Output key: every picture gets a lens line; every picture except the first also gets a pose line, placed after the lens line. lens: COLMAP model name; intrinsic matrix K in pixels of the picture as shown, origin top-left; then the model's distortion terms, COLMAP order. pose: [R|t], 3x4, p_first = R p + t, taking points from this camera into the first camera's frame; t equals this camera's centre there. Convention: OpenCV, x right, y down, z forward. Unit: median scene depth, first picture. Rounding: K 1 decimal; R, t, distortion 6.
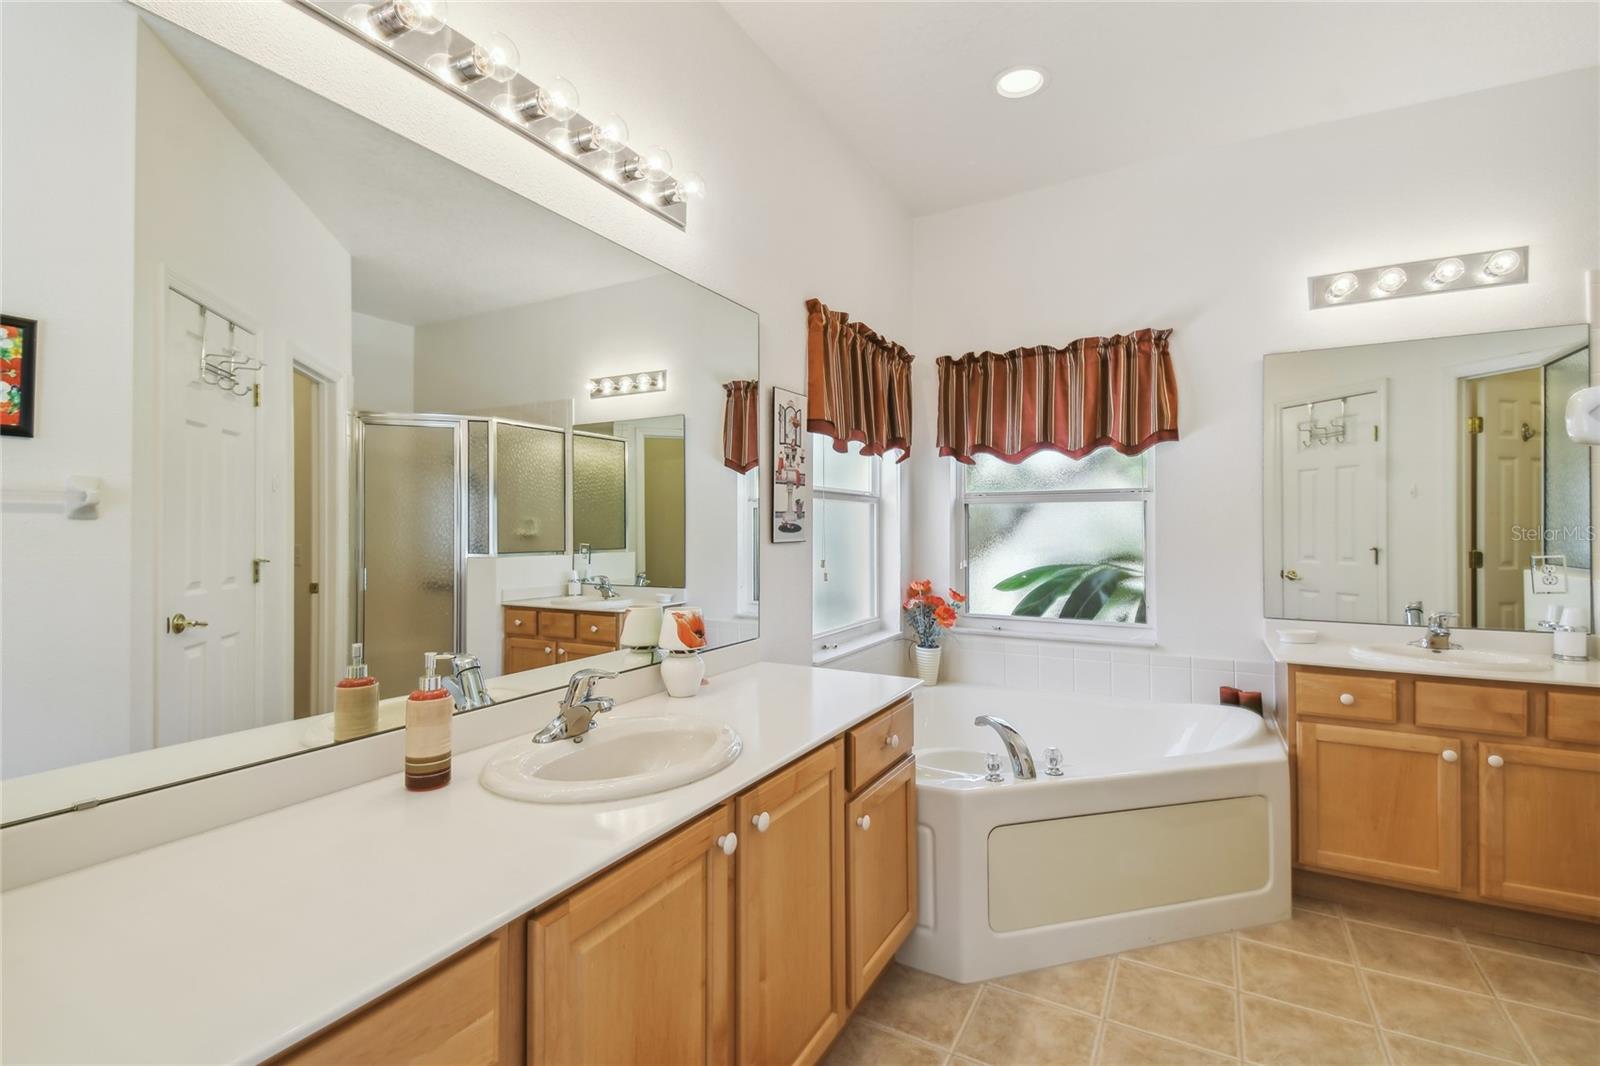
lens RADIAL K [[712.2, 0, 800.0], [0, 712.2, 533.0], [0, 0, 1]] dist [-0.002738, -0.000222]
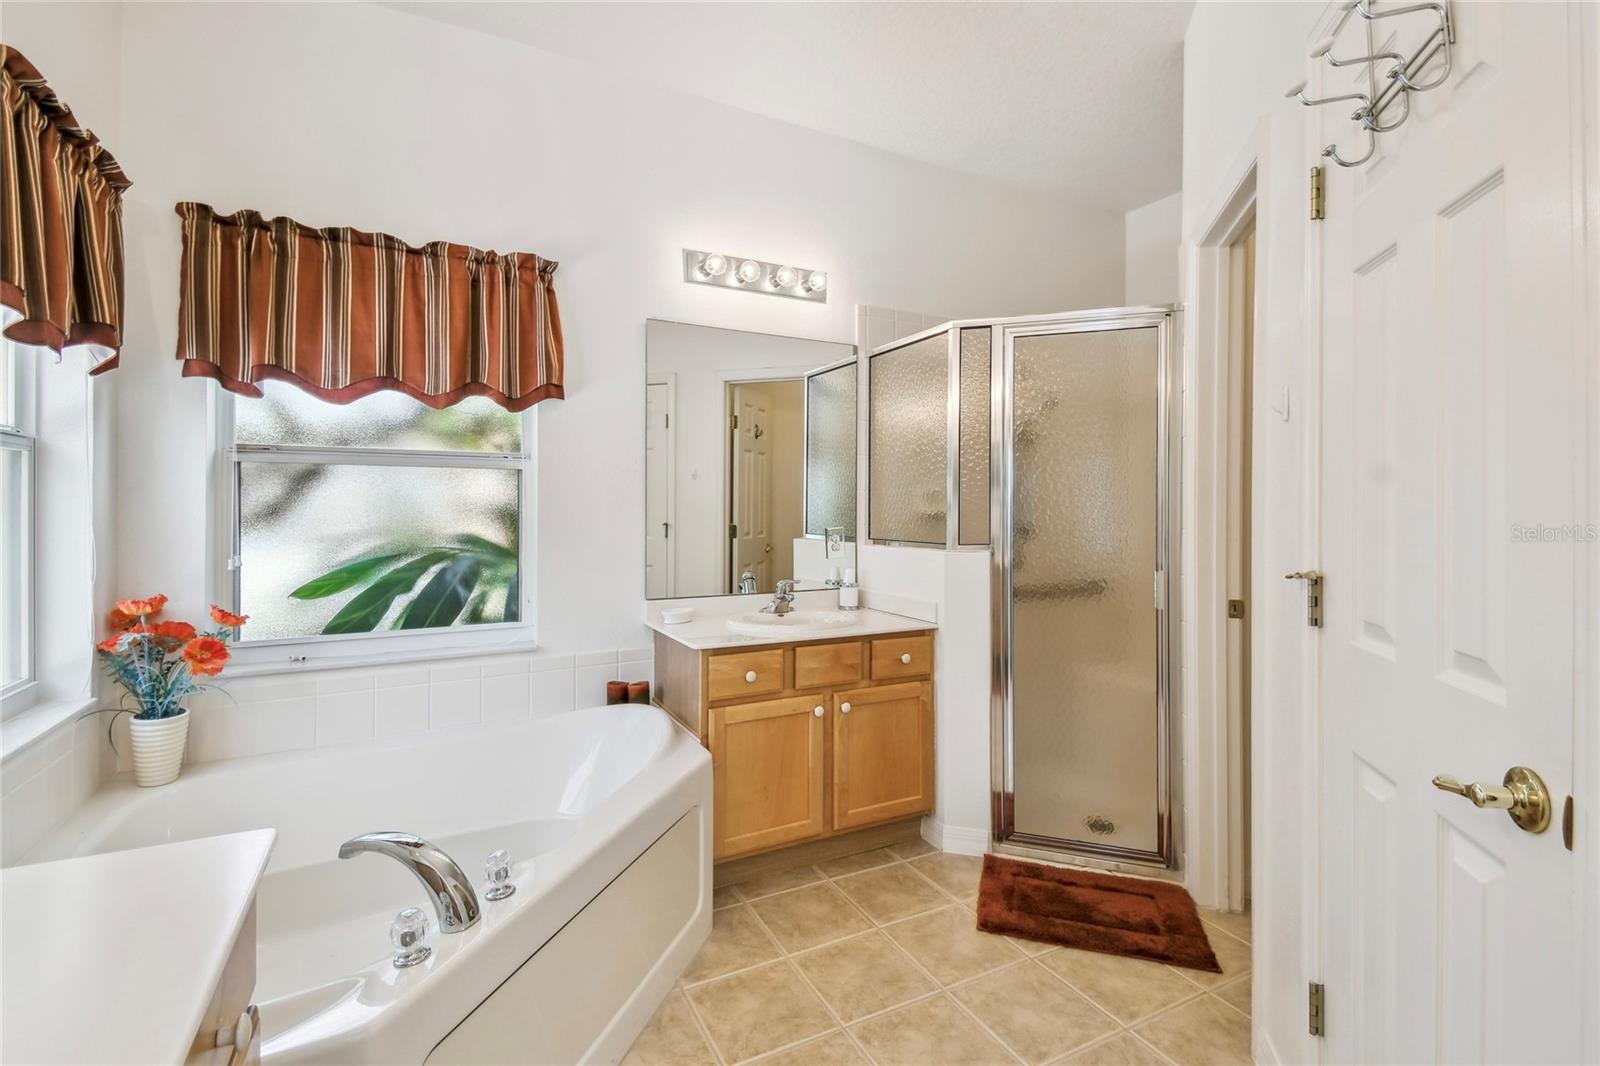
lens RADIAL K [[712.8, 0, 799.2], [0, 712.8, 508.8], [0, 0, 1]] dist [0.047838, -0.028121]
pose [[0.553753, 0.000850, 0.832680, -0.017790], [0.001837, 0.999996, -0.002243, 0.001378], [-0.832679, 0.002772, 0.553750, 0.294943]]
